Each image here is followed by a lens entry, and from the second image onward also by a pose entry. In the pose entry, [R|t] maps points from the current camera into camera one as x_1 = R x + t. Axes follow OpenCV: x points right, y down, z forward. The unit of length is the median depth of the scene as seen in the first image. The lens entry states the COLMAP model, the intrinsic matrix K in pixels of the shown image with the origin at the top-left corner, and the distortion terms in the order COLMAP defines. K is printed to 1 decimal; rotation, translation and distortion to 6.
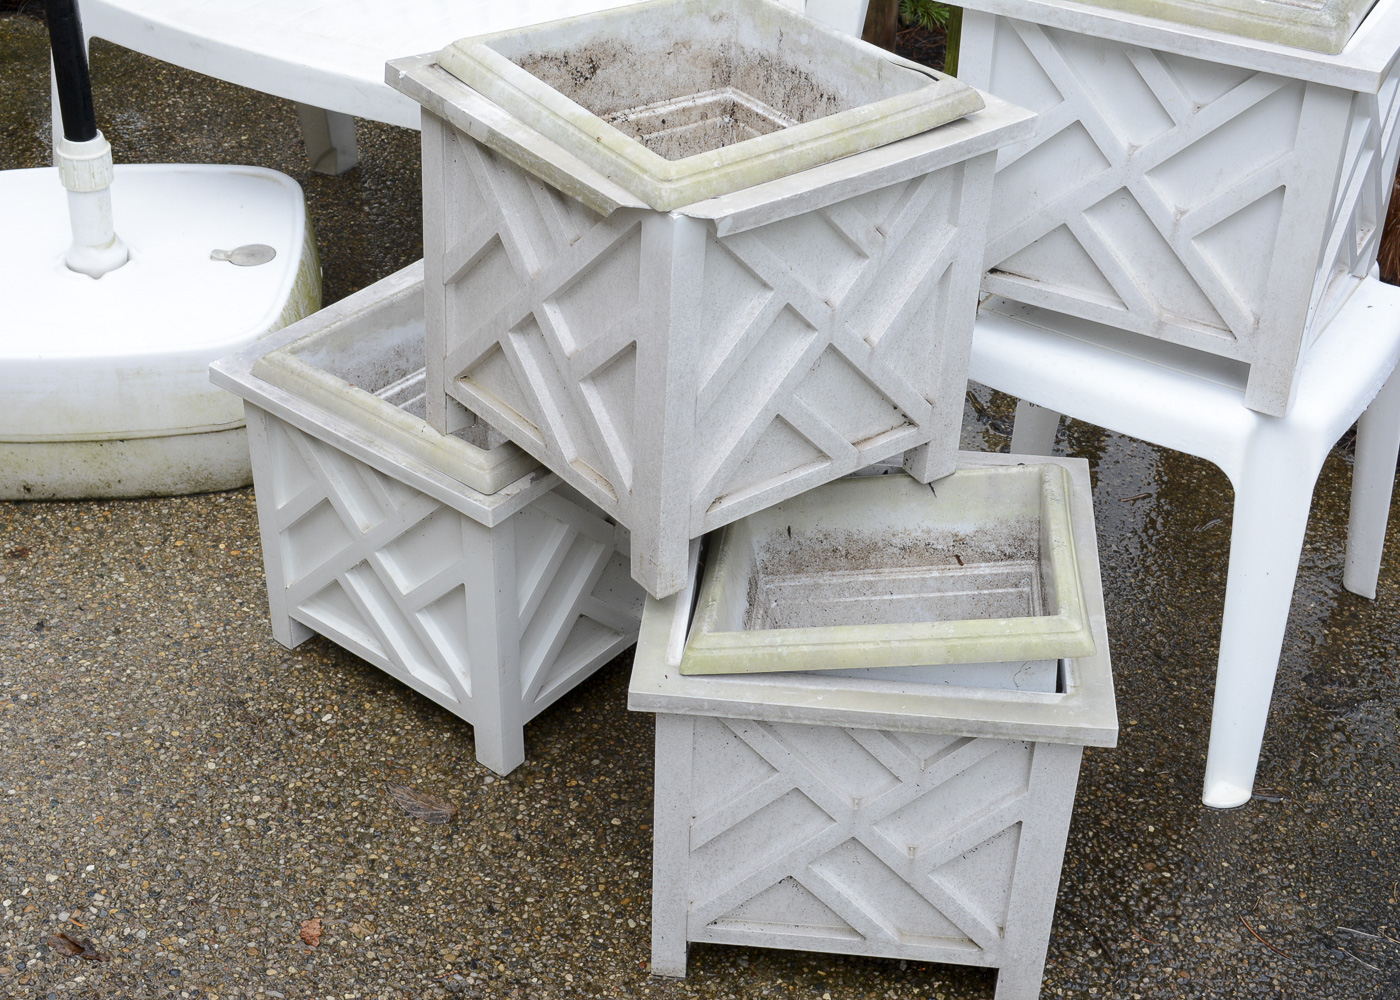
lens RADIAL K [[1985.1, 0, 702.7], [0, 1985.1, 501.9], [0, 0, 1]] dist [-0.029220, 0.000000]
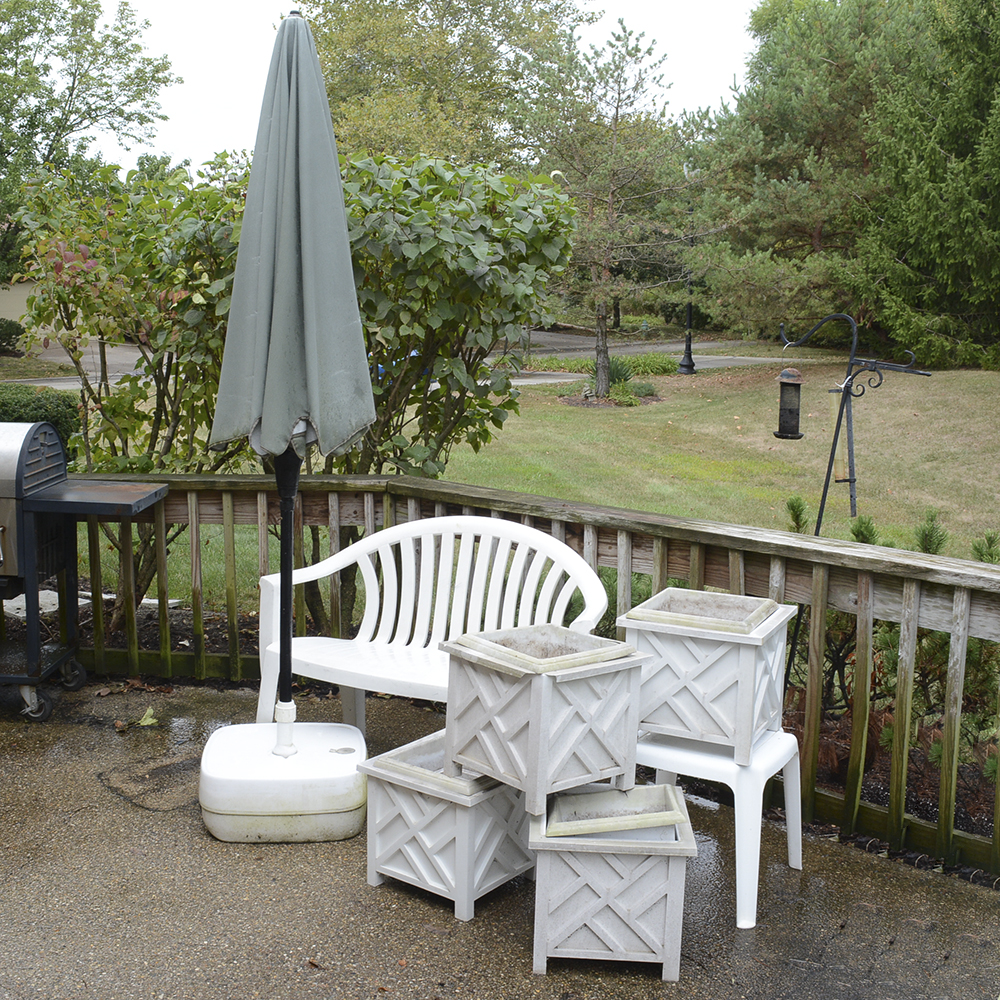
lens RADIAL K [[1242.8, 0, 497.5], [0, 1242.8, 497.9], [0, 0, 1]] dist [-0.148219, 0.000000]
pose [[0.998970, -0.007618, 0.044724, -0.141891], [0.026910, 0.893163, -0.448928, 0.400985], [-0.036526, 0.449669, 0.892448, -0.734186]]
